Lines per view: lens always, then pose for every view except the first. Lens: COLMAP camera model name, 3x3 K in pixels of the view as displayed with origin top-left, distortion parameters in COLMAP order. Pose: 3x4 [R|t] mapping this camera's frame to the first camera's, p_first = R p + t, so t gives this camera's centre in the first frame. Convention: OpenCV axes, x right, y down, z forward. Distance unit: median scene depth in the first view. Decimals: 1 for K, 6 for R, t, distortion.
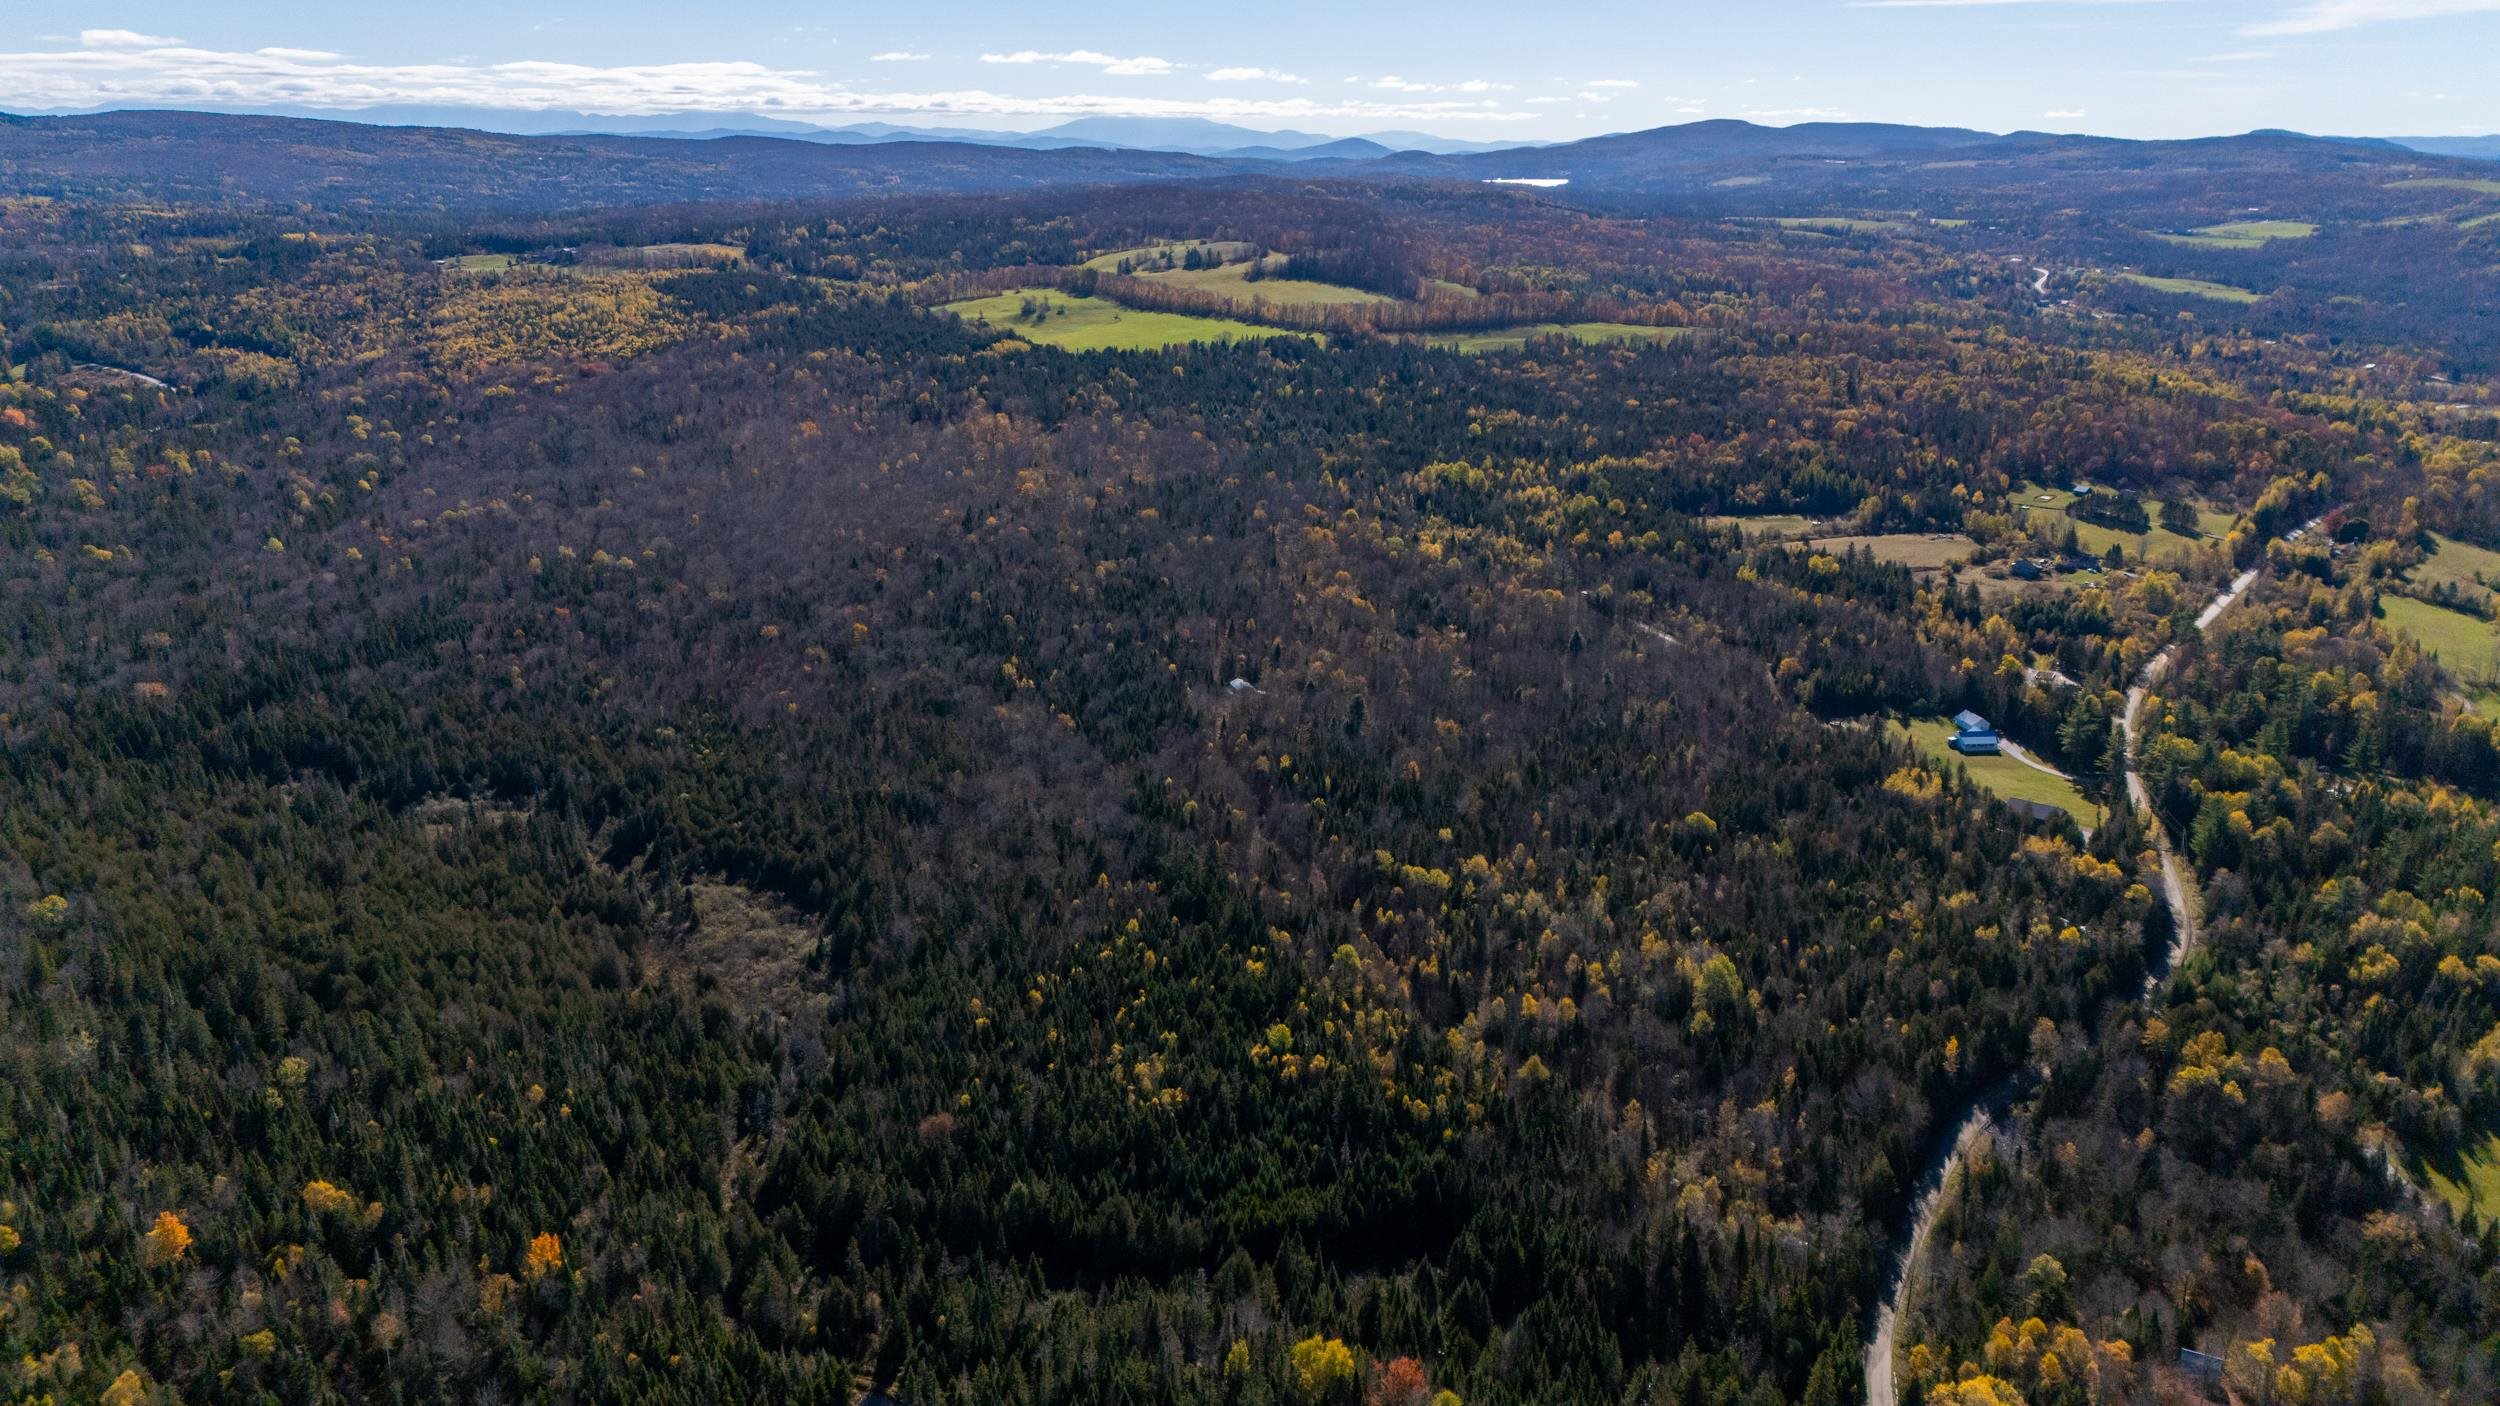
lens RADIAL K [[1883.2, 0, 1251.1], [0, 1883.2, 695.1], [0, 0, 1]] dist [0.083316, -0.076251]
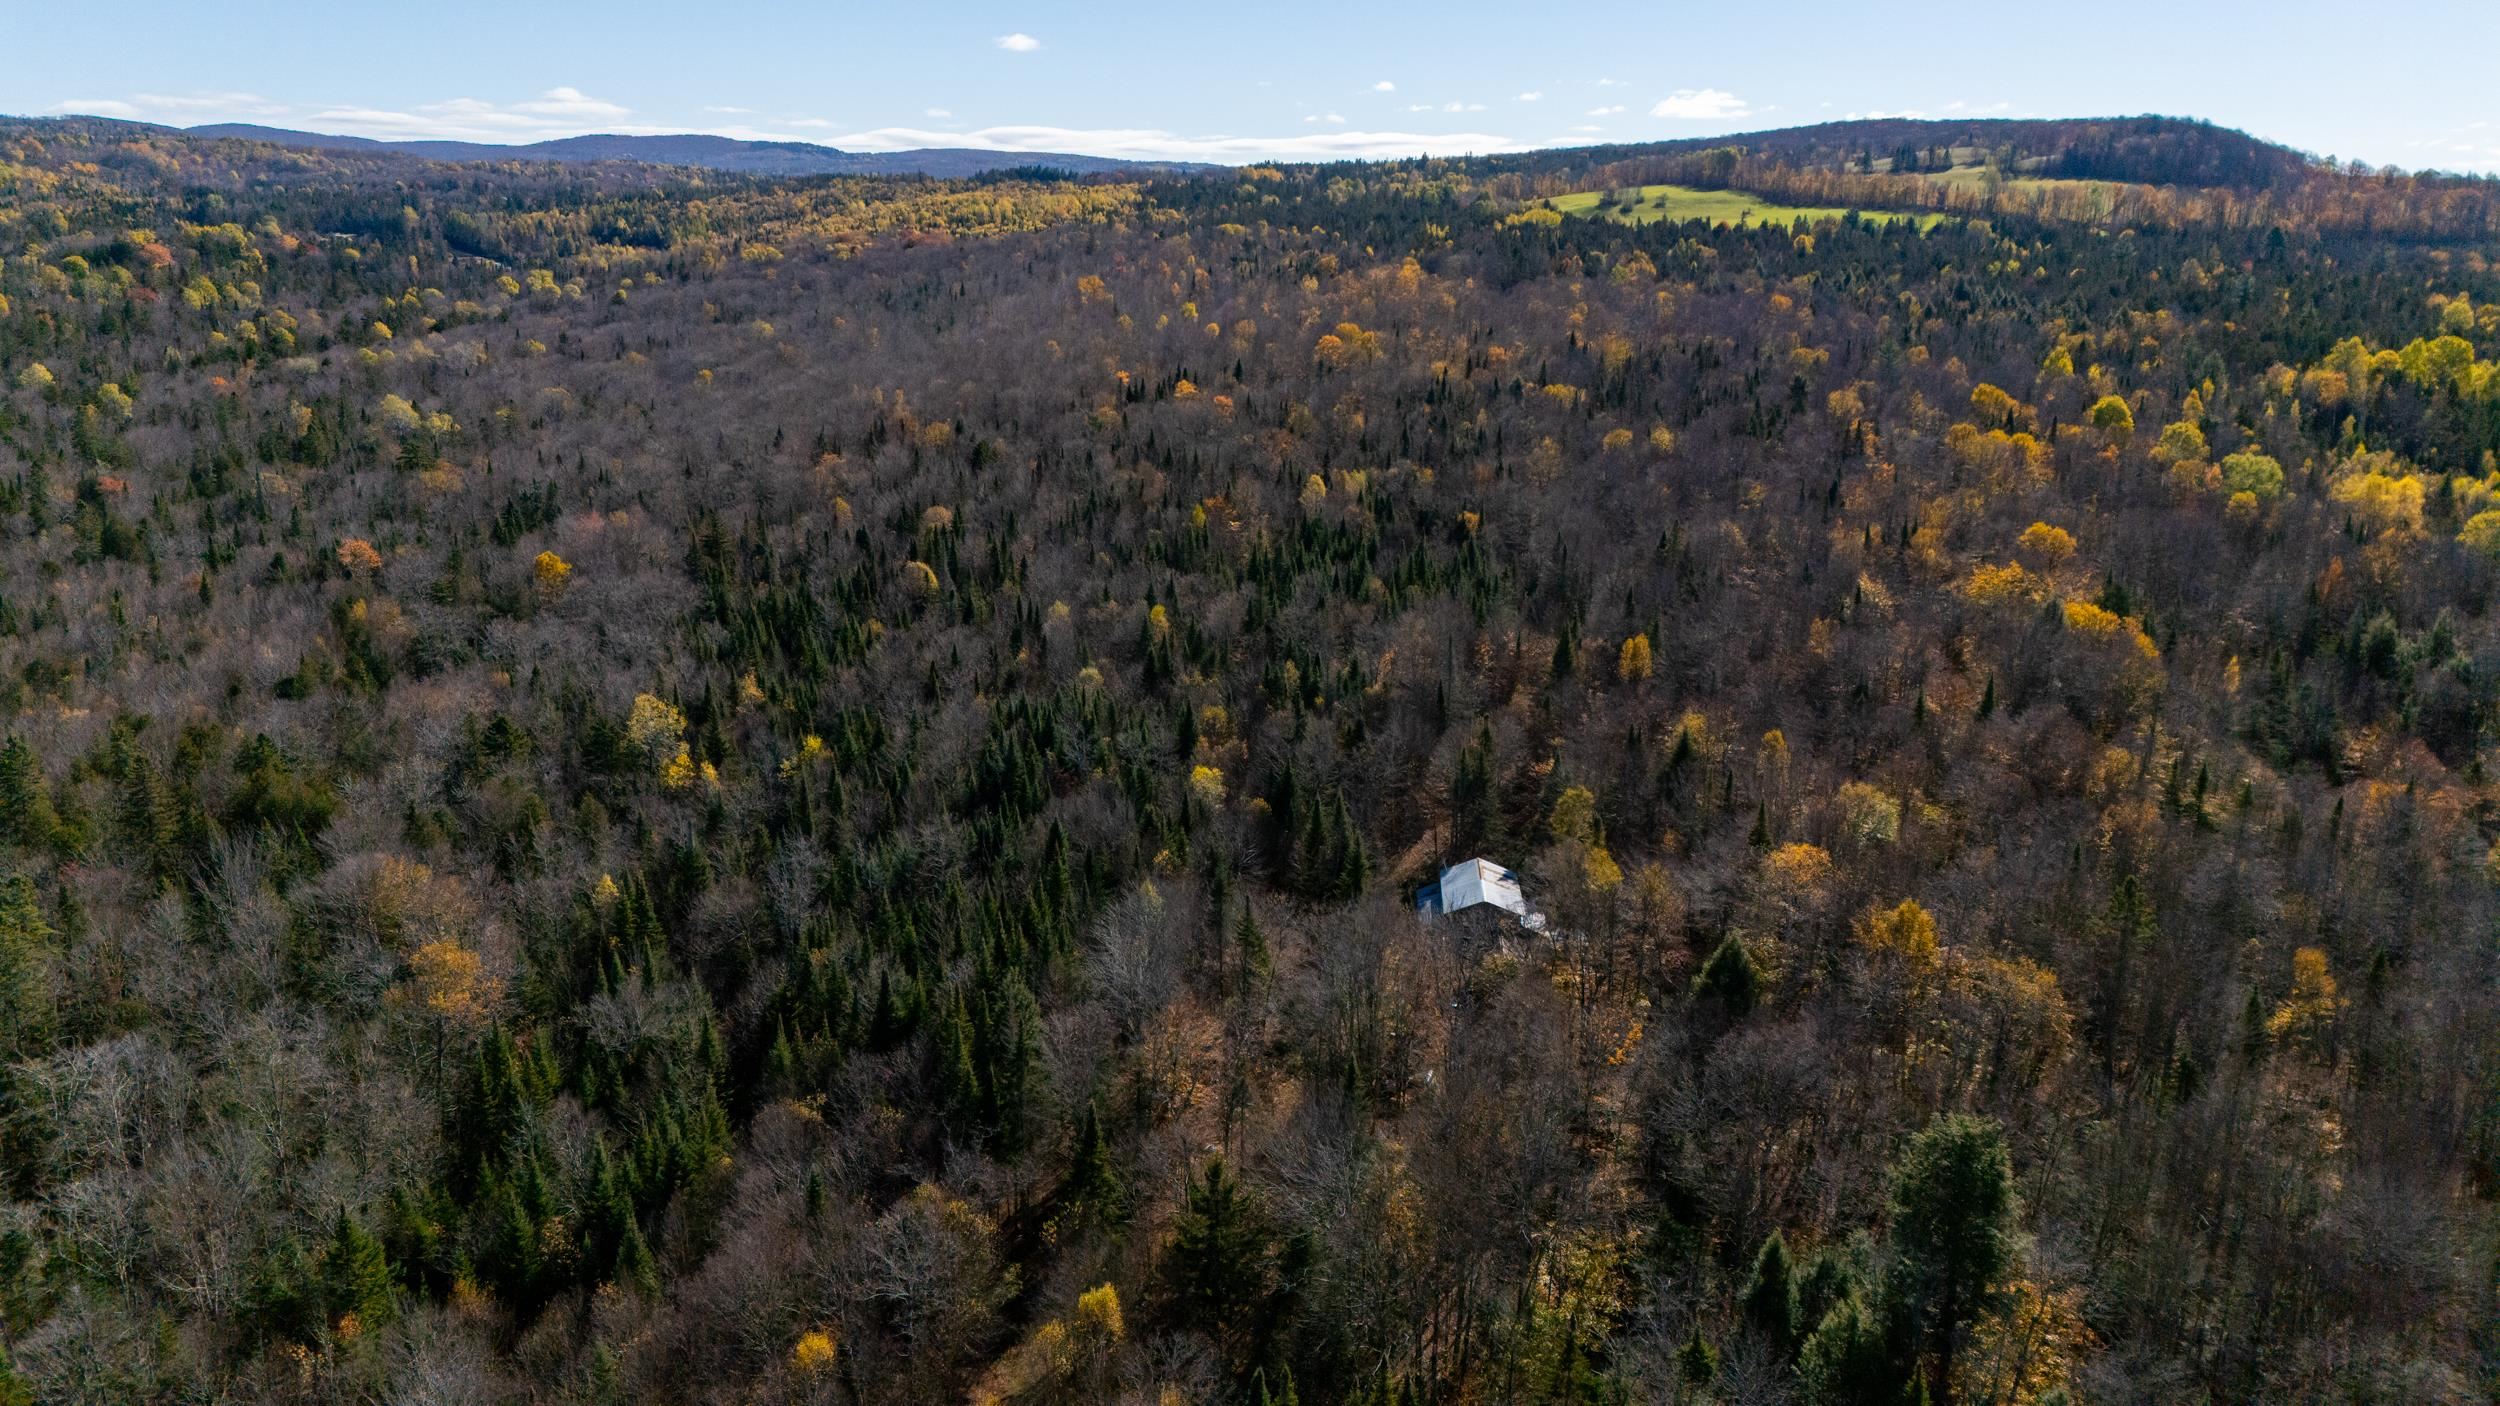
lens RADIAL K [[1883.2, 0, 1244.1], [0, 1883.2, 665.2], [0, 0, 1]] dist [0.083316, -0.076251]
pose [[0.923179, 0.094306, -0.372623, 0.038226], [-0.115422, 0.992710, -0.034717, -0.015890], [0.366632, 0.075059, 0.927333, 0.565741]]
